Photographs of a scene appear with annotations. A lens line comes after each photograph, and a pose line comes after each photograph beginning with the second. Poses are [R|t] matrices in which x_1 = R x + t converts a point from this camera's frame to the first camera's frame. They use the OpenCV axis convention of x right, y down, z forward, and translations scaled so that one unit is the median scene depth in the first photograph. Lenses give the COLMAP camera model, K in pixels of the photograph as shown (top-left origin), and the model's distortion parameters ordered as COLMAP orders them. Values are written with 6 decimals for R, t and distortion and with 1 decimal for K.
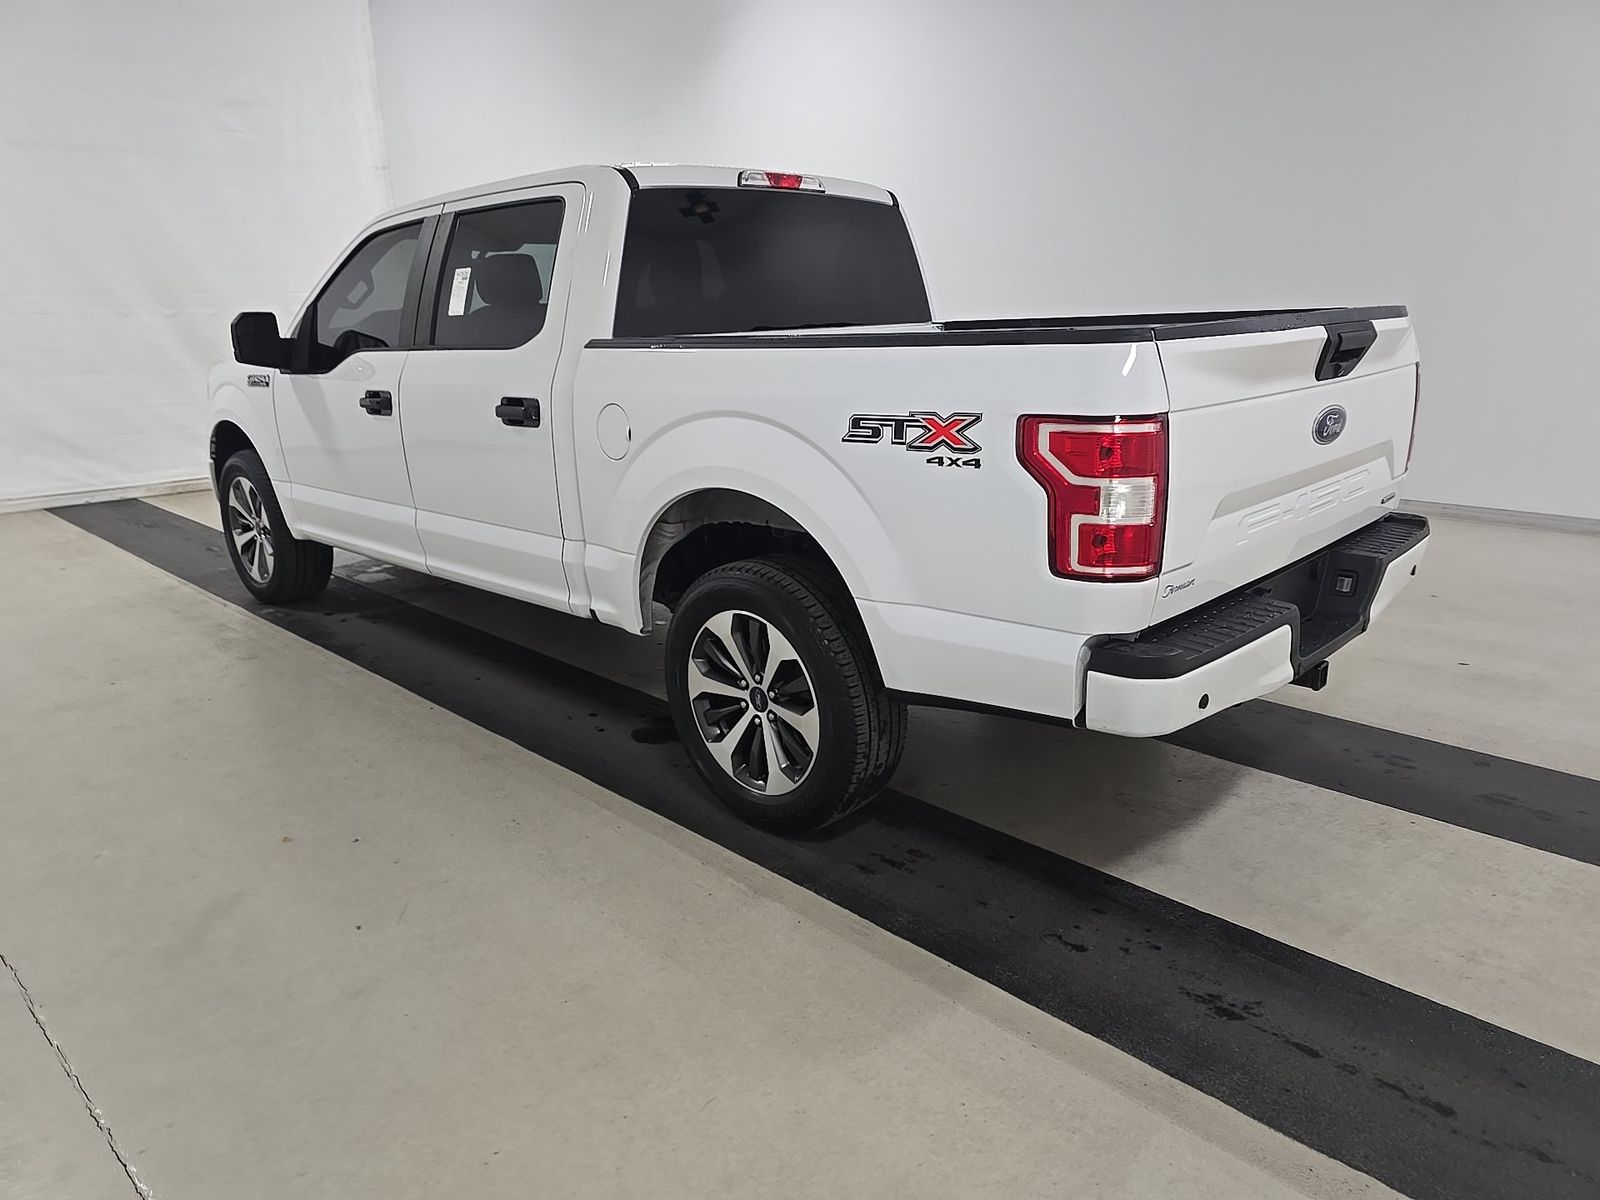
lens RADIAL K [[1065.3, 0, 800.0], [0, 1065.3, 600.0], [0, 0, 1]] dist [0.063625, -0.045048]
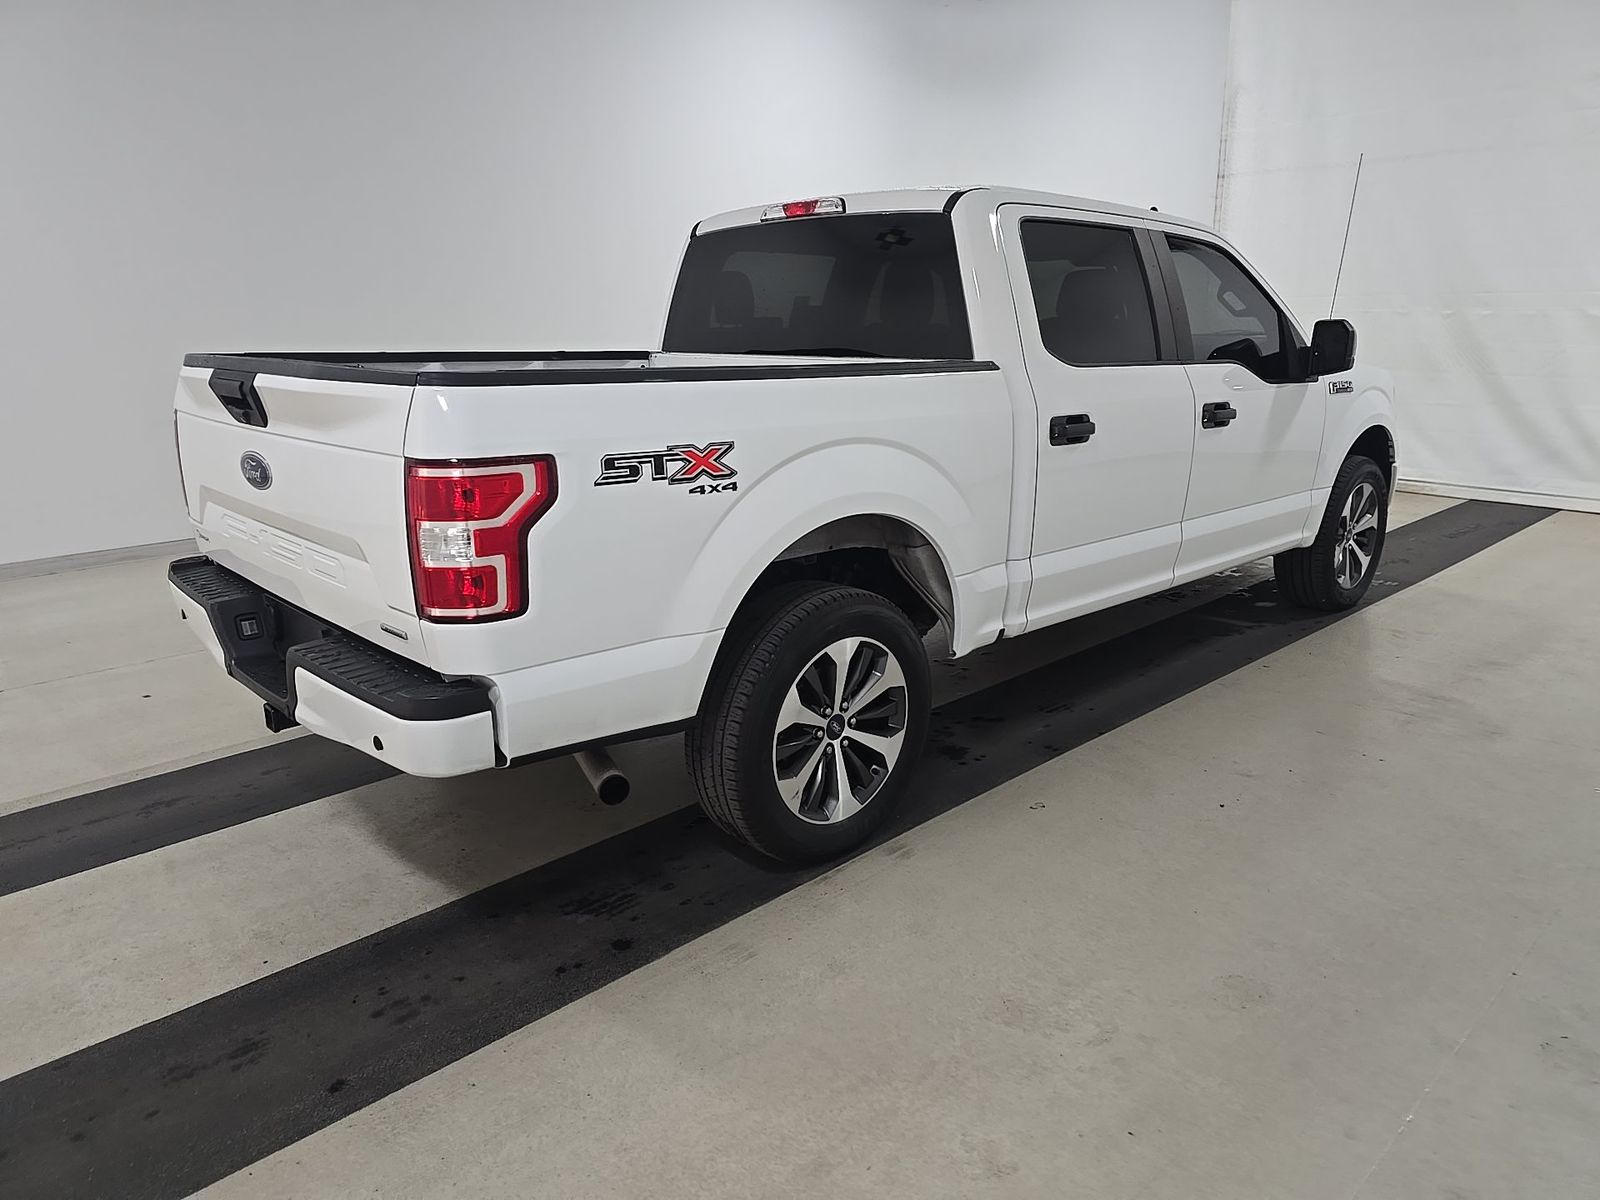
lens RADIAL K [[1082.1, 0, 800.0], [0, 1082.1, 600.0], [0, 0, 1]] dist [0.035628, -0.003837]
pose [[-0.060167, 0.275492, -0.959419, 1.101777], [-0.261515, 0.923237, 0.281503, -0.351747], [0.963322, 0.267840, 0.016497, 1.123250]]
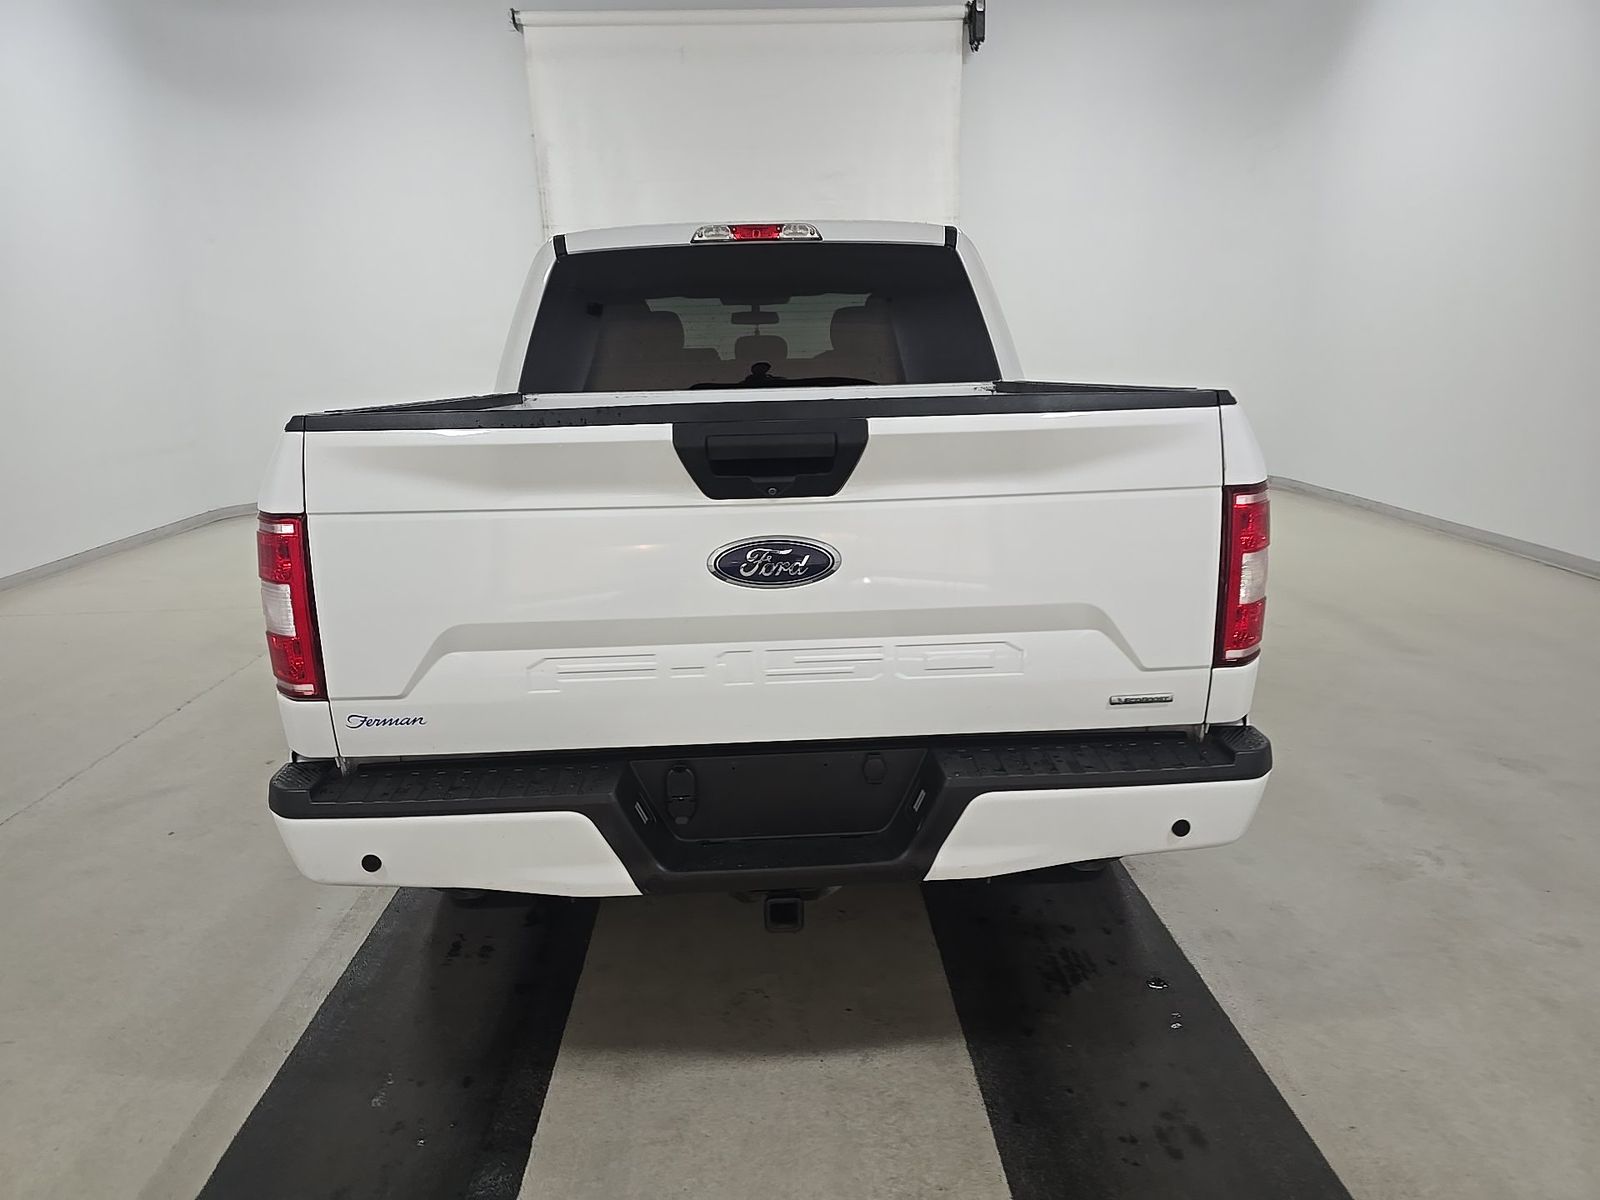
lens RADIAL K [[1069.6, 0, 800.0], [0, 1069.6, 600.0], [0, 0, 1]] dist [0.063616, -0.061844]
pose [[0.722712, 0.163069, -0.671637, 0.725117], [-0.179492, 0.982709, 0.045453, -0.128378], [0.667435, 0.087704, 0.739485, 0.371889]]
